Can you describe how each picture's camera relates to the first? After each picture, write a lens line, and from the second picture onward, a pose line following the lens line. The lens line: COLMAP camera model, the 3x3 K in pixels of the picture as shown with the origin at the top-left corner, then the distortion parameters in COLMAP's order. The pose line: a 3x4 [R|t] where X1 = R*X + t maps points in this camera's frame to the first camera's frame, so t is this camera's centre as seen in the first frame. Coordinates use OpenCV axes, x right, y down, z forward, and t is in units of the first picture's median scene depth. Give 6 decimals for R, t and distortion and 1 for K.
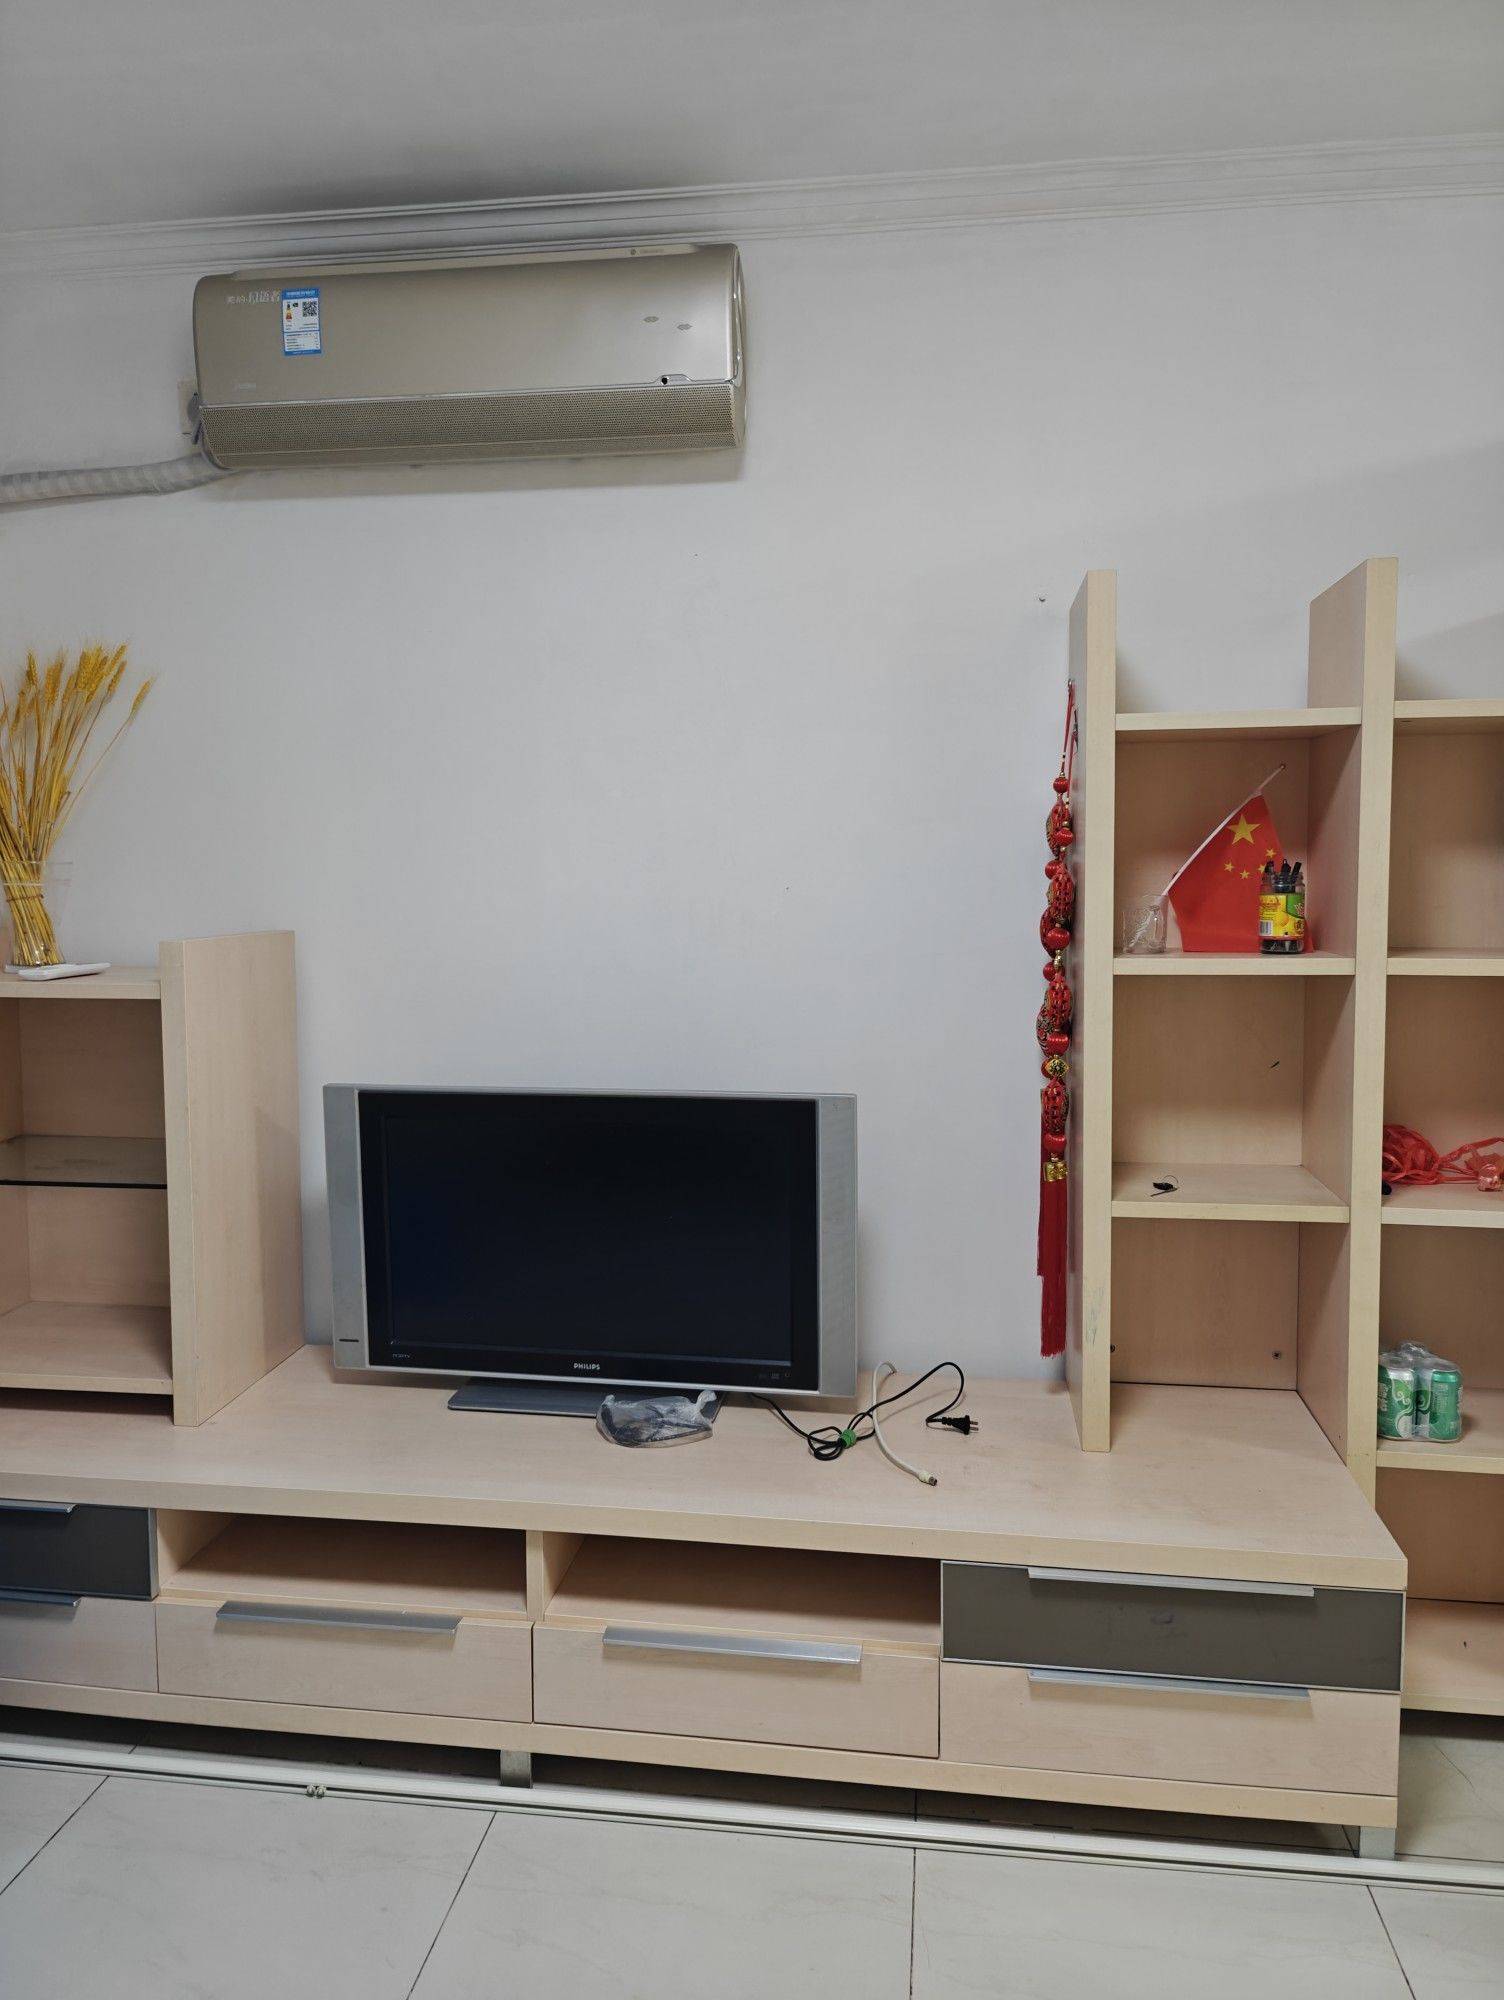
lens RADIAL K [[1393.4, 0, 749.1], [0, 1393.4, 992.9], [0, 0, 1]] dist [0.045575, -0.041541]
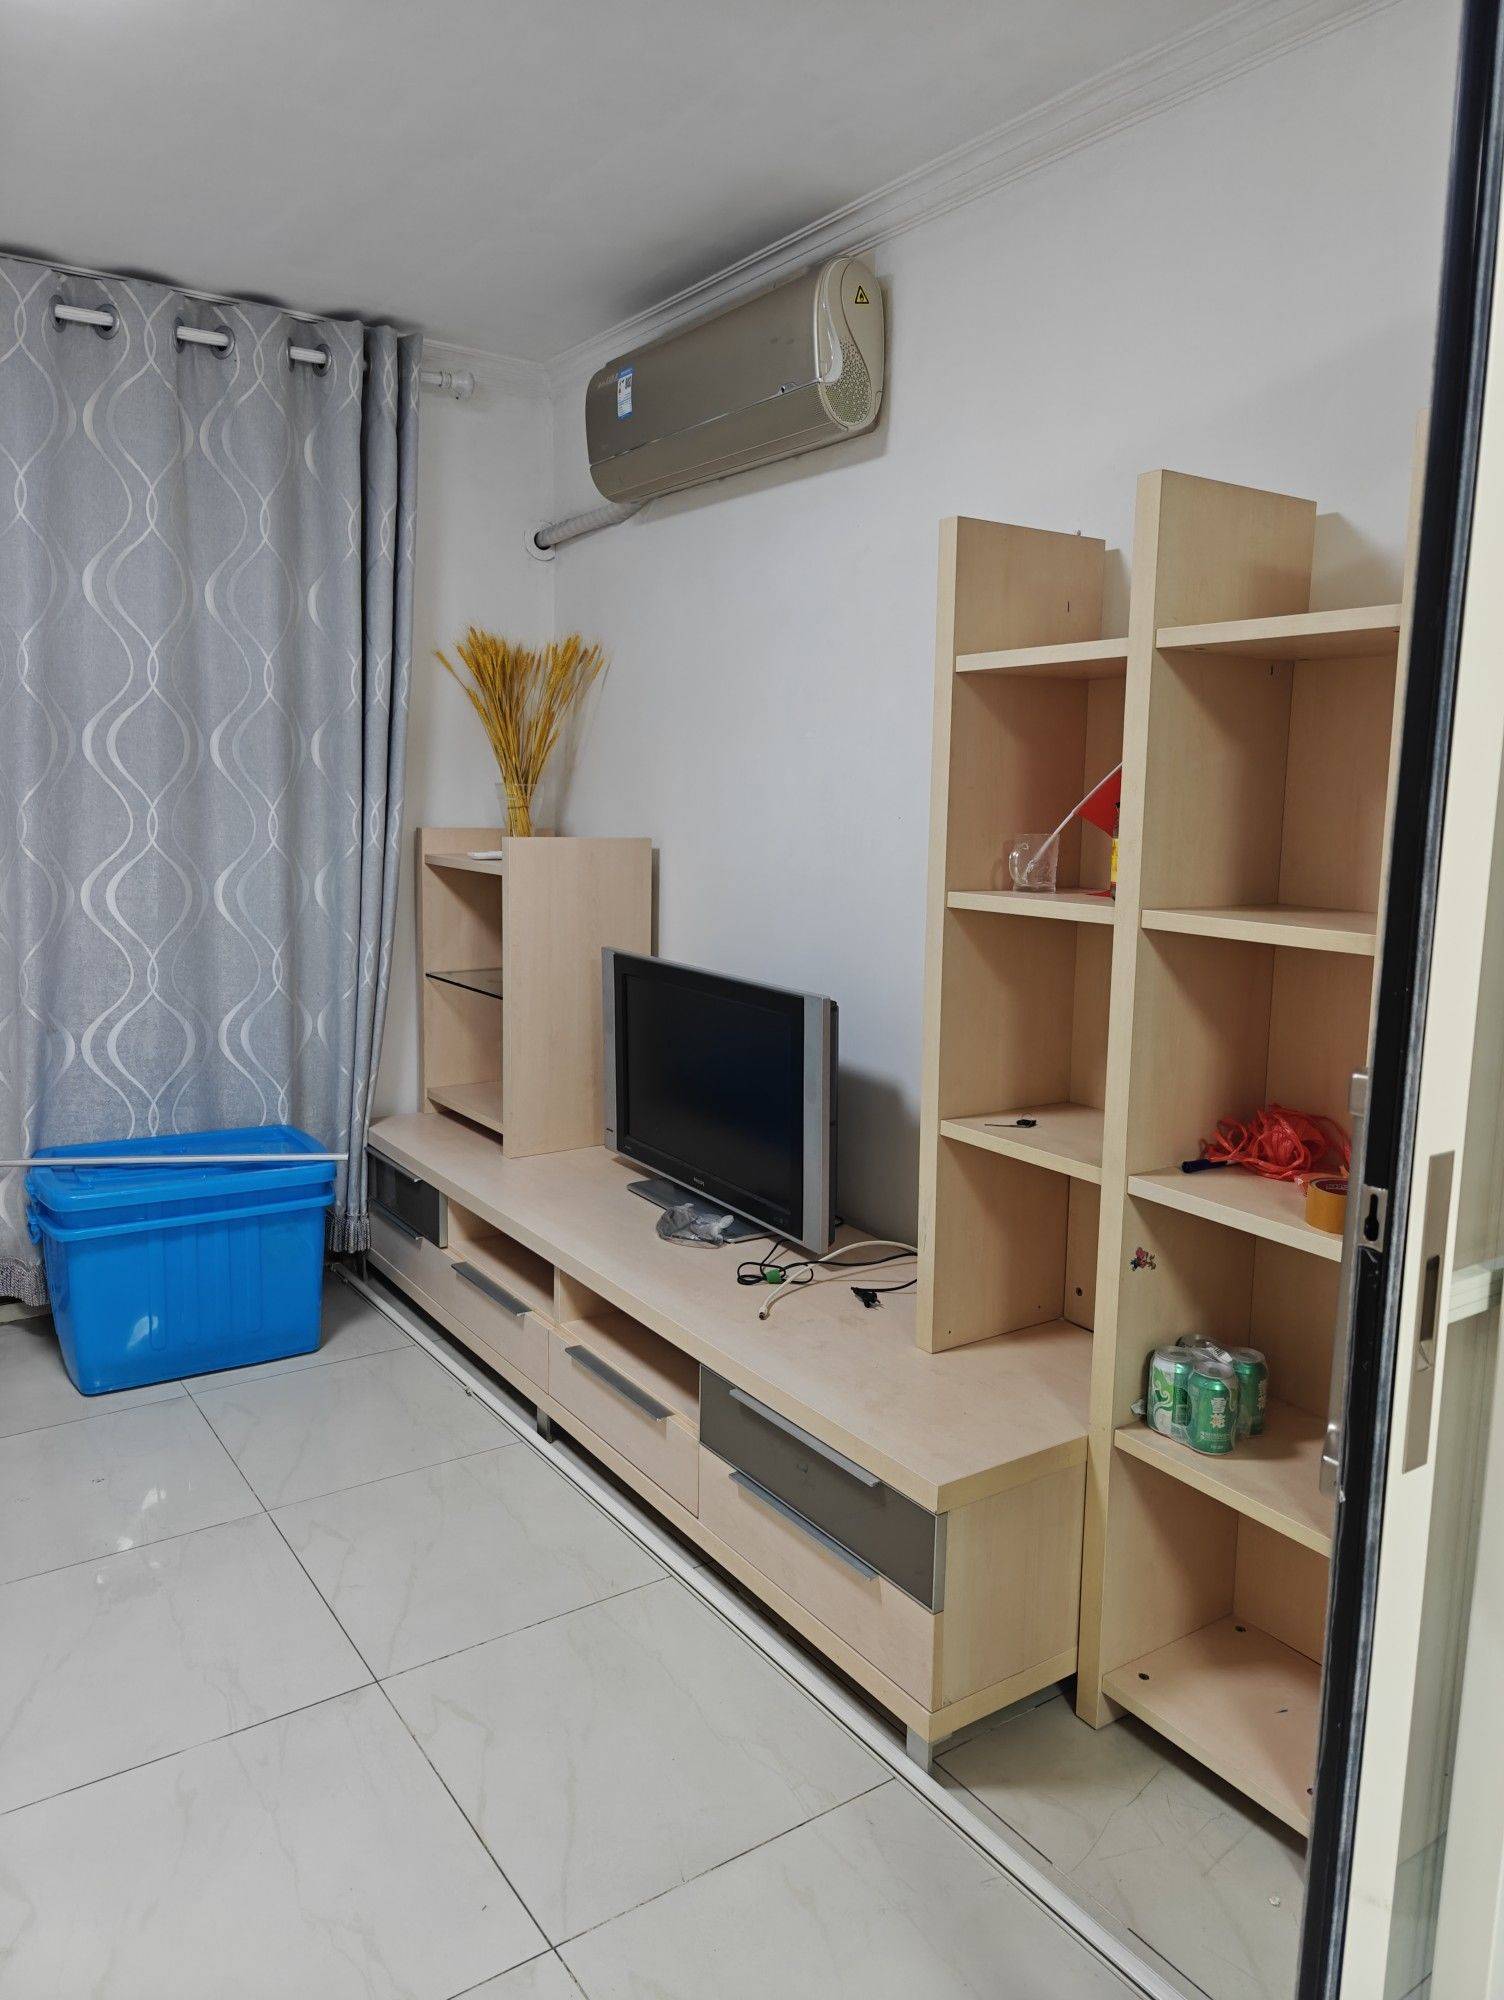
lens RADIAL K [[1393.4, 0, 761.3], [0, 1393.4, 997.1], [0, 0, 1]] dist [0.045575, -0.041541]
pose [[0.675546, 0.126657, -0.726358, 0.900540], [-0.089007, 0.991940, 0.090186, -0.026776], [0.731926, 0.003726, 0.681374, 0.173731]]
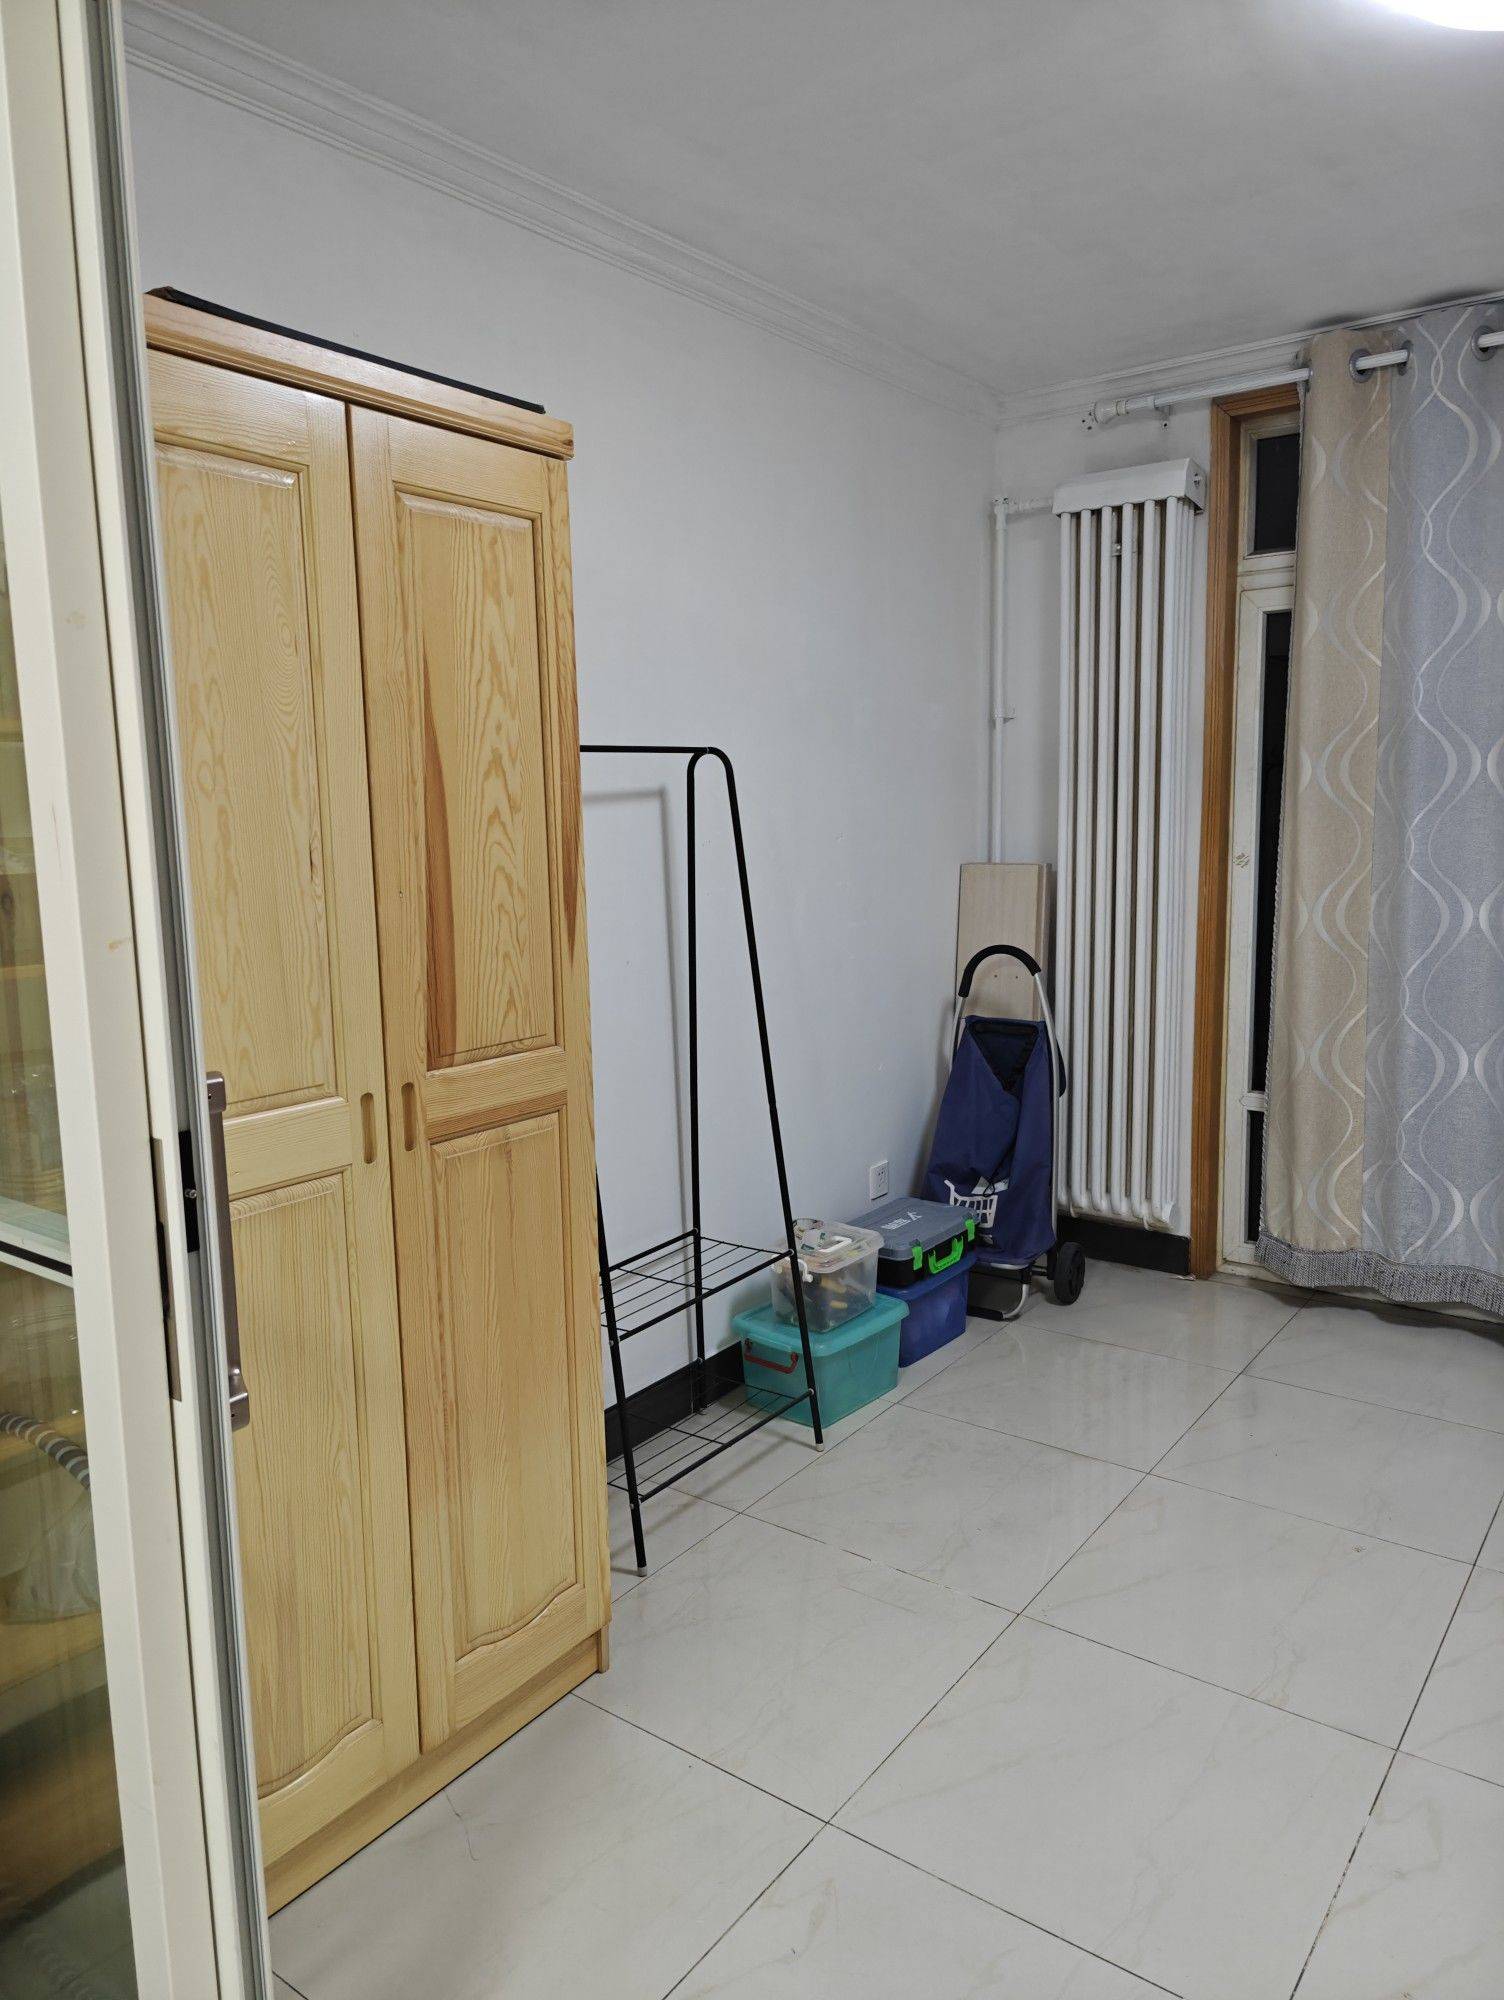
lens RADIAL K [[1393.4, 0, 745.9], [0, 1393.4, 985.1], [0, 0, 1]] dist [0.045575, -0.041541]
pose [[-0.463423, 0.128740, -0.876735, 0.936364], [-0.059473, 0.982641, 0.175727, -0.045317], [0.884139, 0.133578, -0.447722, 0.355438]]
